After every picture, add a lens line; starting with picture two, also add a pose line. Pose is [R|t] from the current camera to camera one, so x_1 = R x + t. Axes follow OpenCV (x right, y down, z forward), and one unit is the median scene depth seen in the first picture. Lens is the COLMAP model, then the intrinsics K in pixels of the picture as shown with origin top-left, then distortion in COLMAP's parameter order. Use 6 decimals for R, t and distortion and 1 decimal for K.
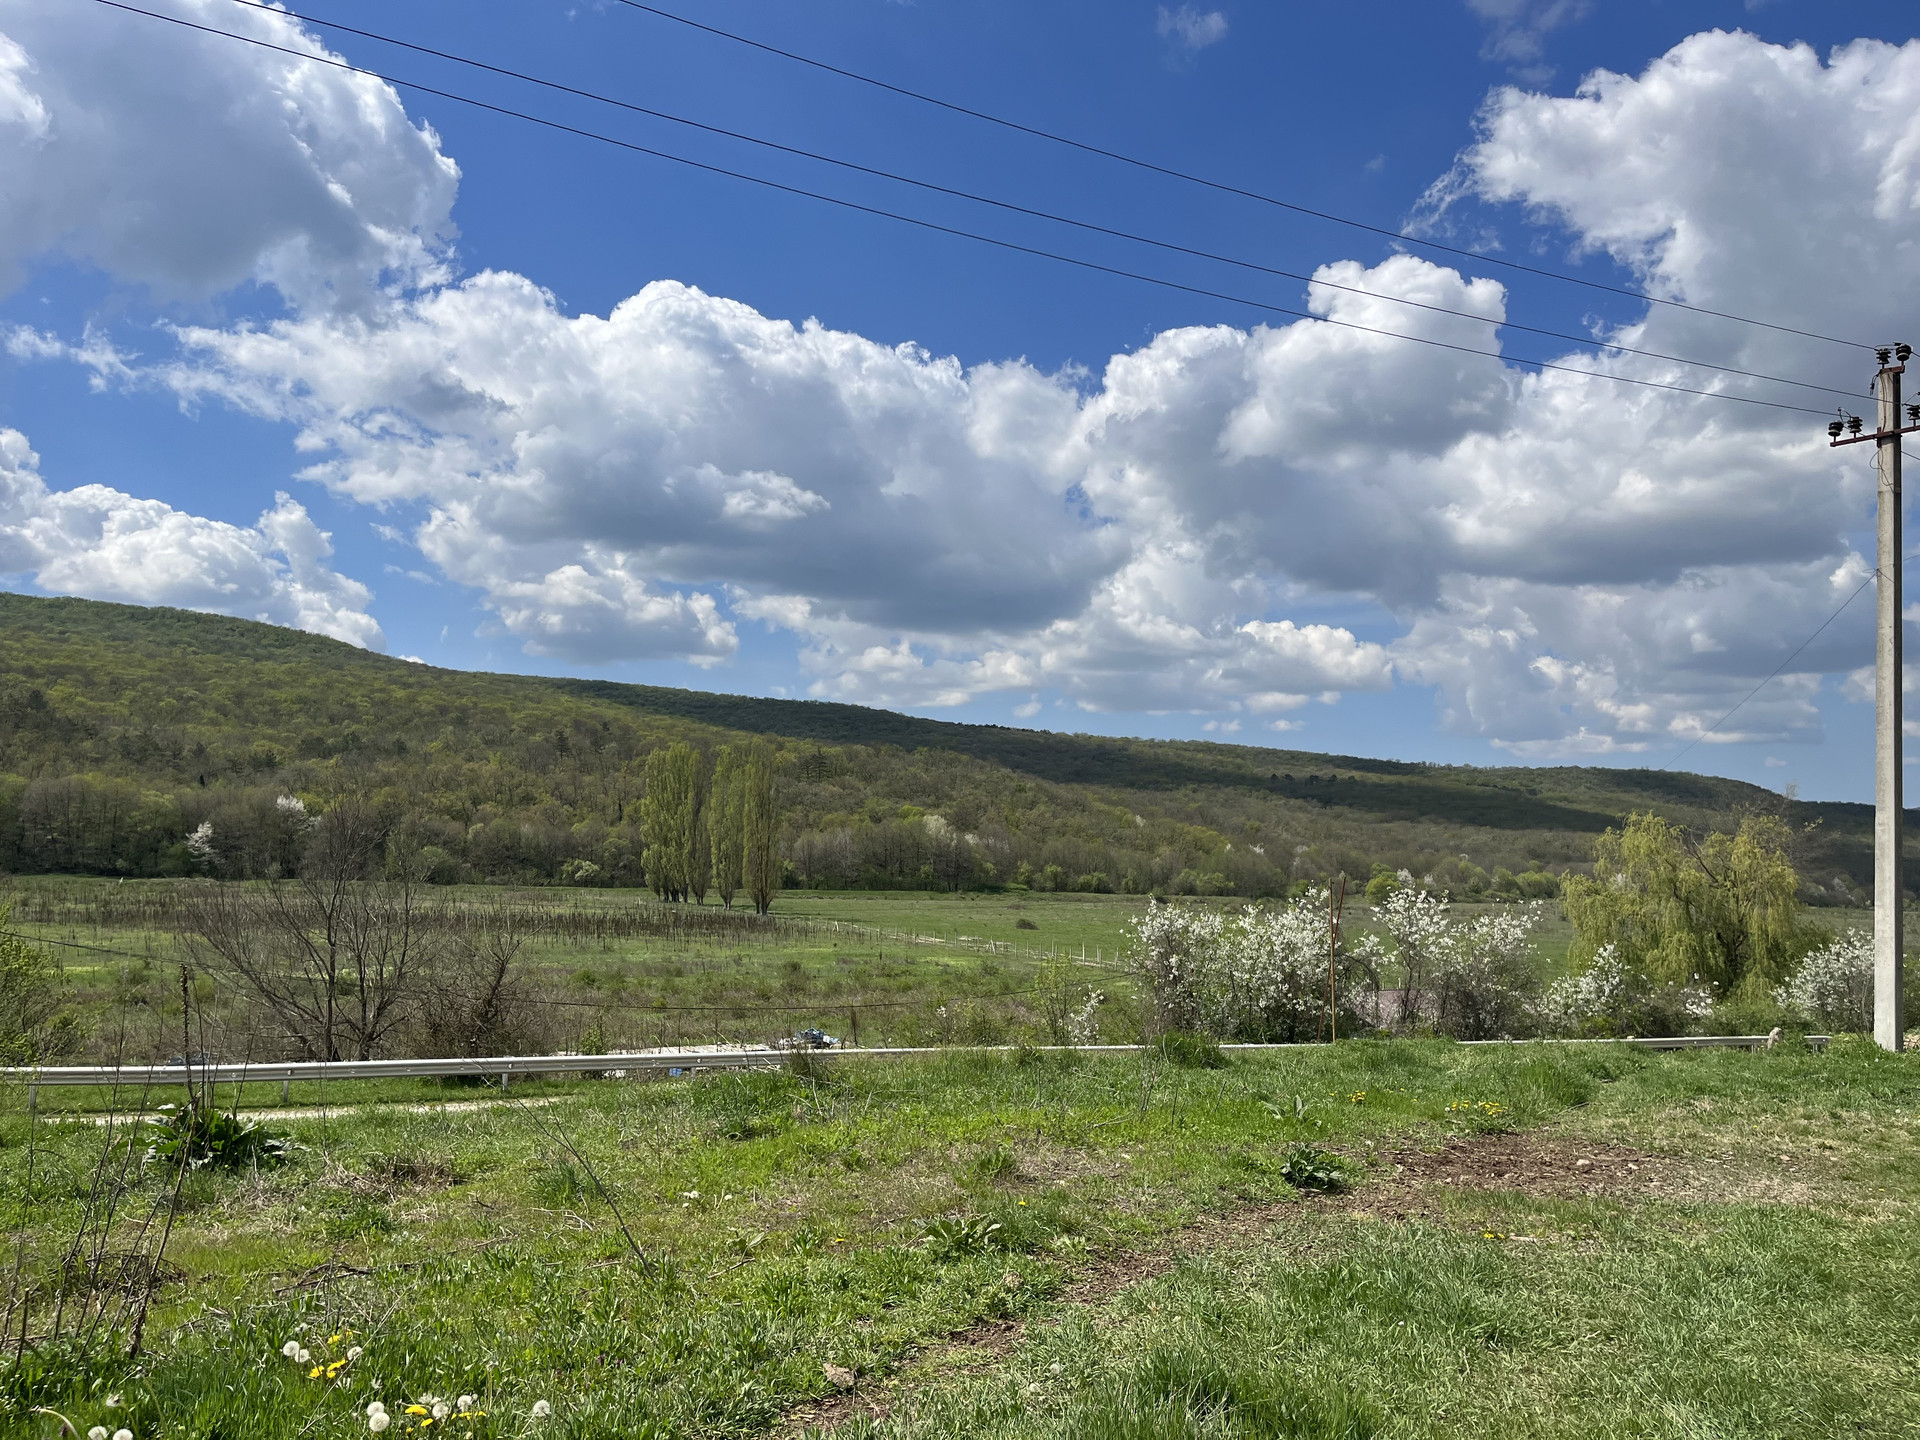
lens RADIAL K [[1440.8, 0, 960.0], [0, 1440.8, 720.0], [0, 0, 1]] dist [0.053949, -0.003697]
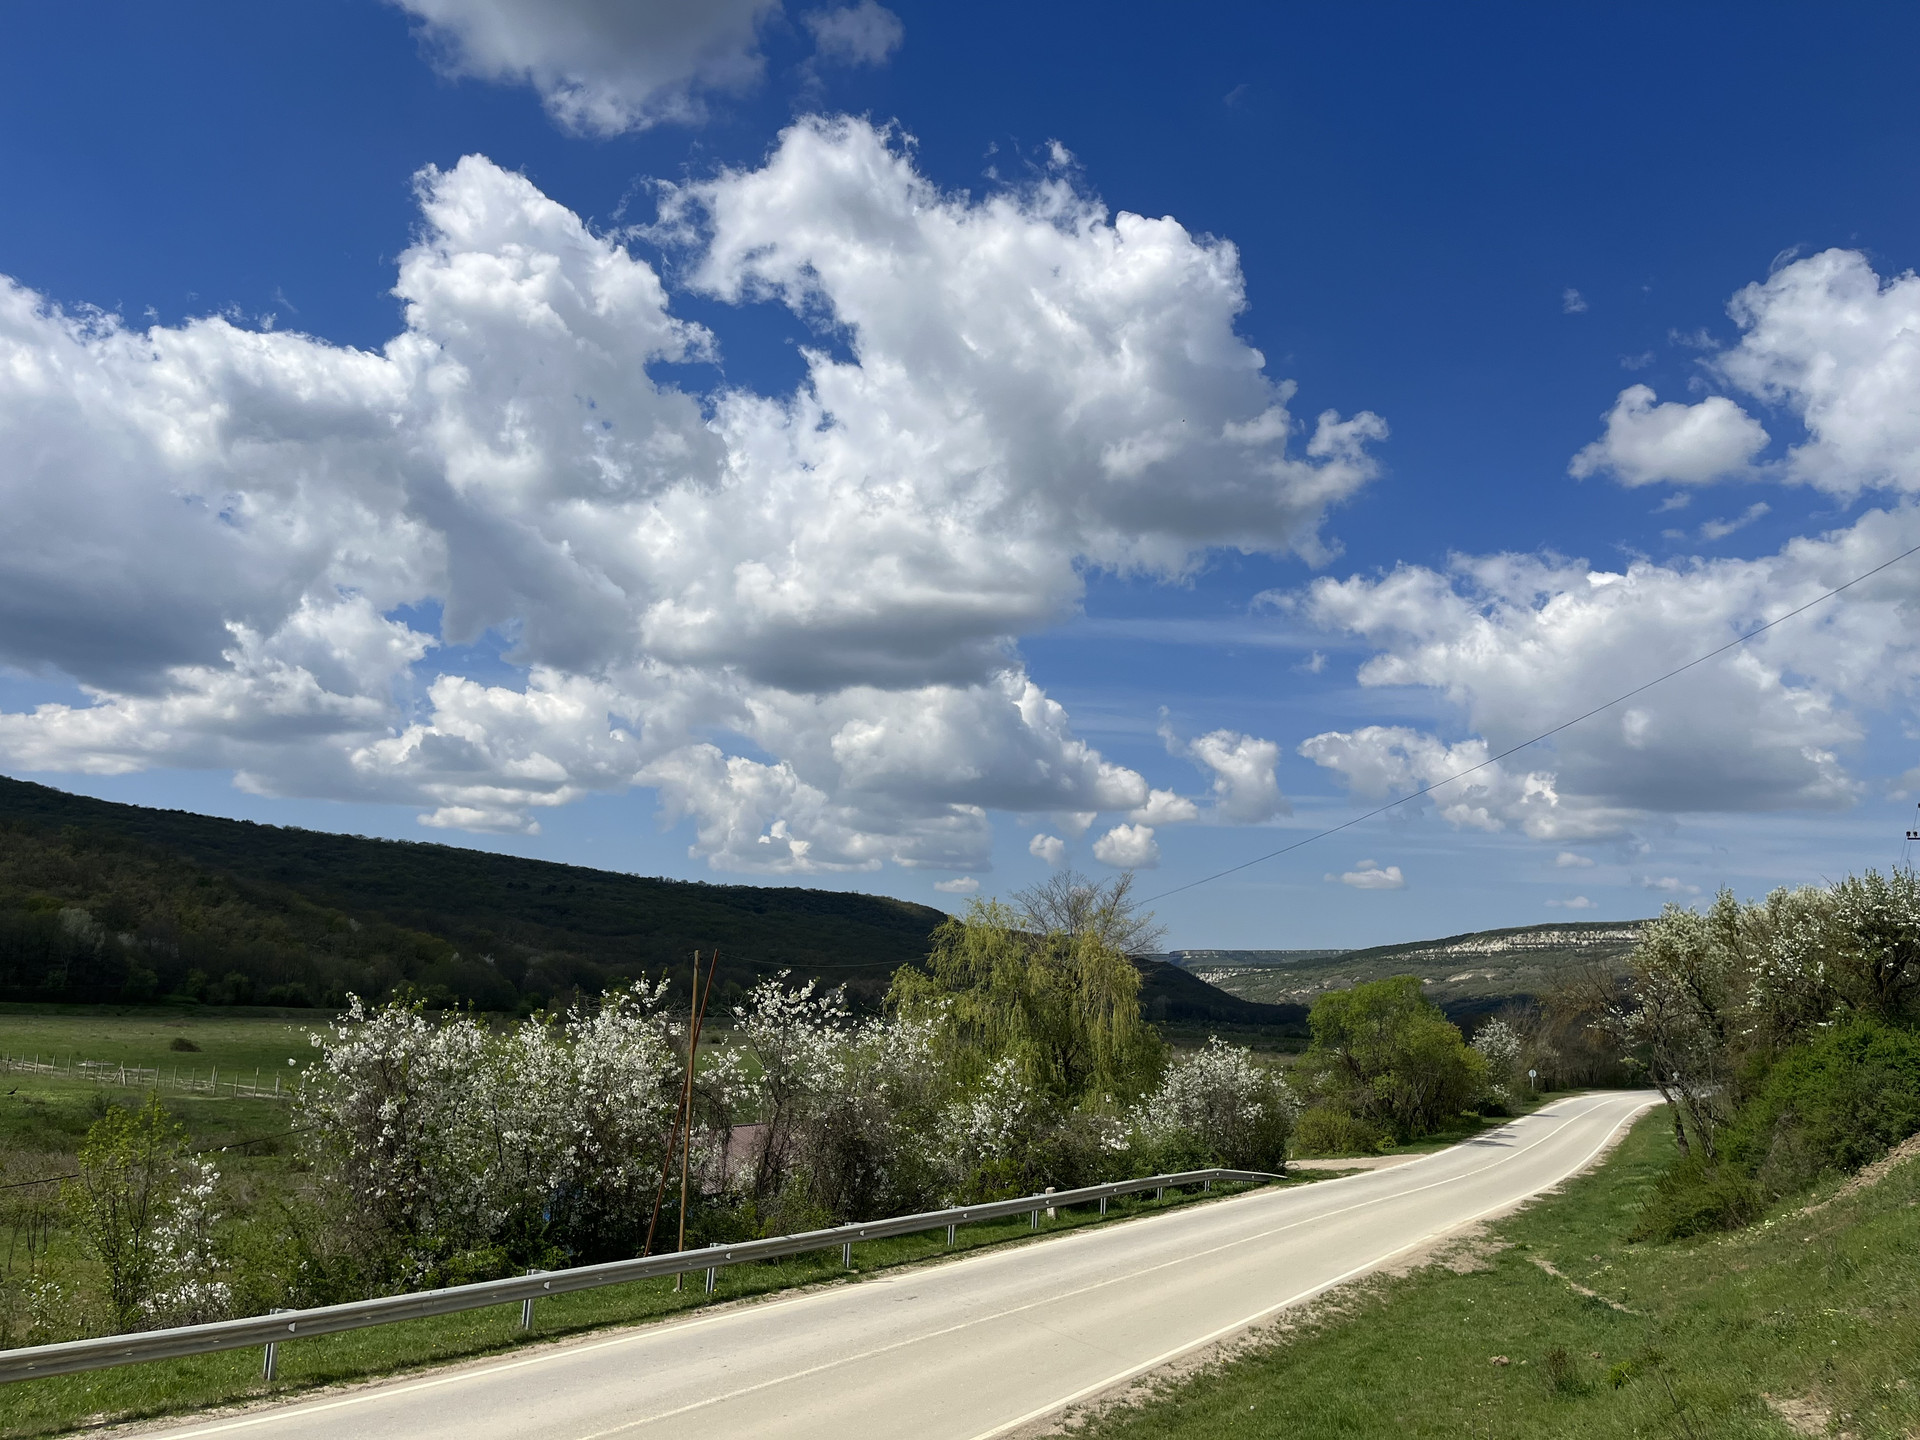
lens RADIAL K [[1340.5, 0, 960.0], [0, 1340.5, 720.0], [0, 0, 1]] dist [-0.003002, -0.005750]
pose [[0.855095, 0.106970, 0.507316, 0.013316], [-0.058693, 0.992167, -0.110275, 0.015100], [-0.515138, 0.064519, 0.854675, 0.106580]]
